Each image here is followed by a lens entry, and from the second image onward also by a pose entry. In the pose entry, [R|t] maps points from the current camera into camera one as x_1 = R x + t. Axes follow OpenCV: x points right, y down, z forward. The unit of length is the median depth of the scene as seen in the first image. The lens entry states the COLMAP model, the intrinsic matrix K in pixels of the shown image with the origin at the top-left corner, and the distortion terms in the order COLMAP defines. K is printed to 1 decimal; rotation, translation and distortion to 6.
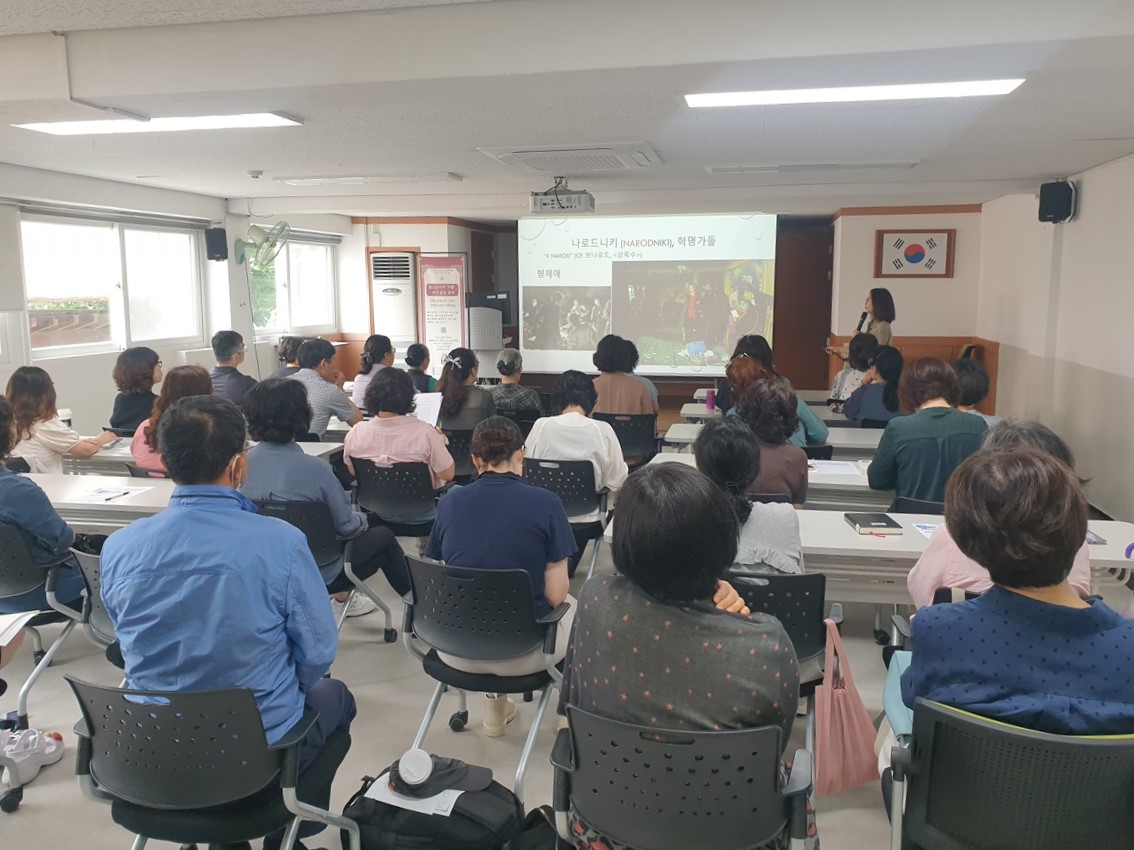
lens RADIAL K [[871.3, 0, 567.8], [0, 871.3, 441.0], [0, 0, 1]] dist [0.070312, -0.126485]
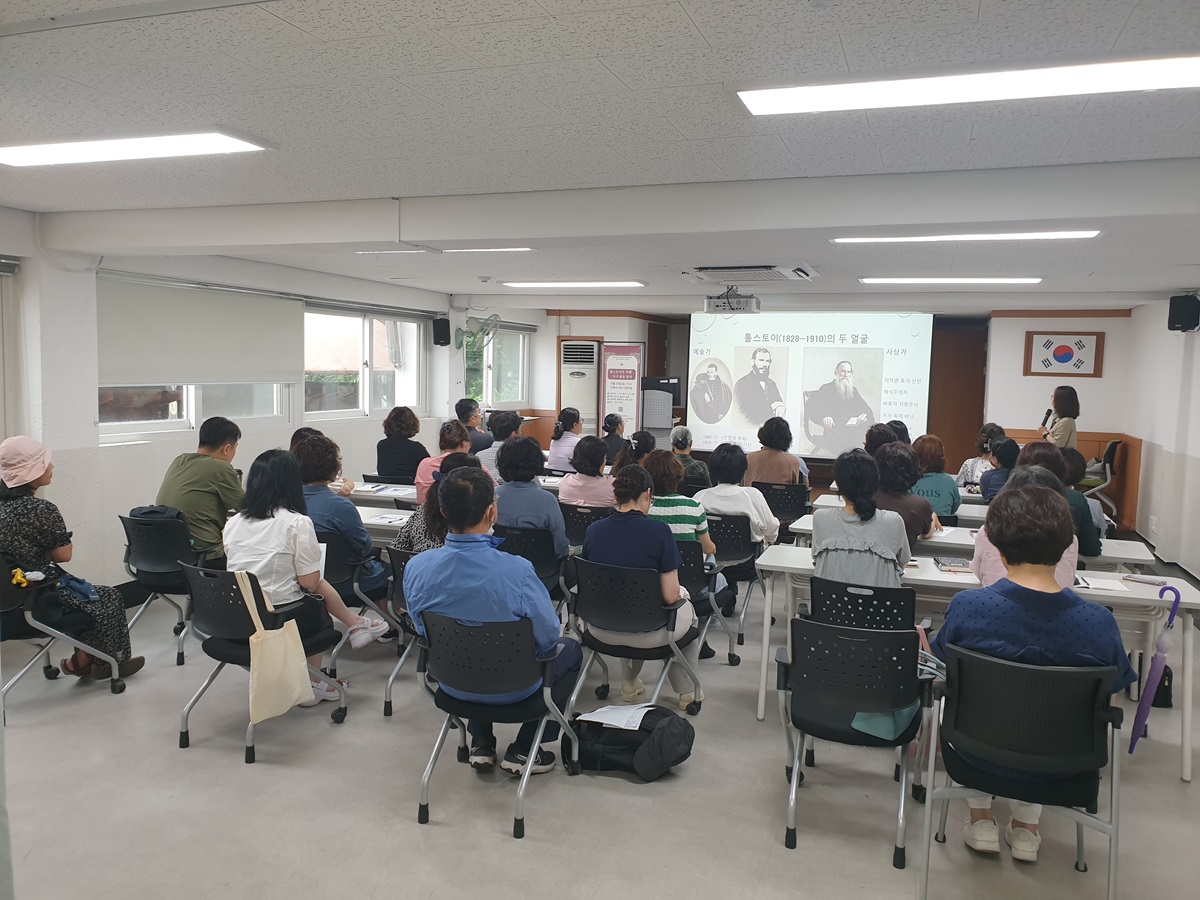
lens RADIAL K [[922.0, 0, 600.8], [0, 922.0, 466.9], [0, 0, 1]] dist [0.070312, -0.126485]
pose [[0.989870, 0.043401, -0.135178, -0.003074], [-0.052503, 0.996535, -0.064516, 0.026434], [0.131909, 0.070959, 0.988719, -0.184133]]
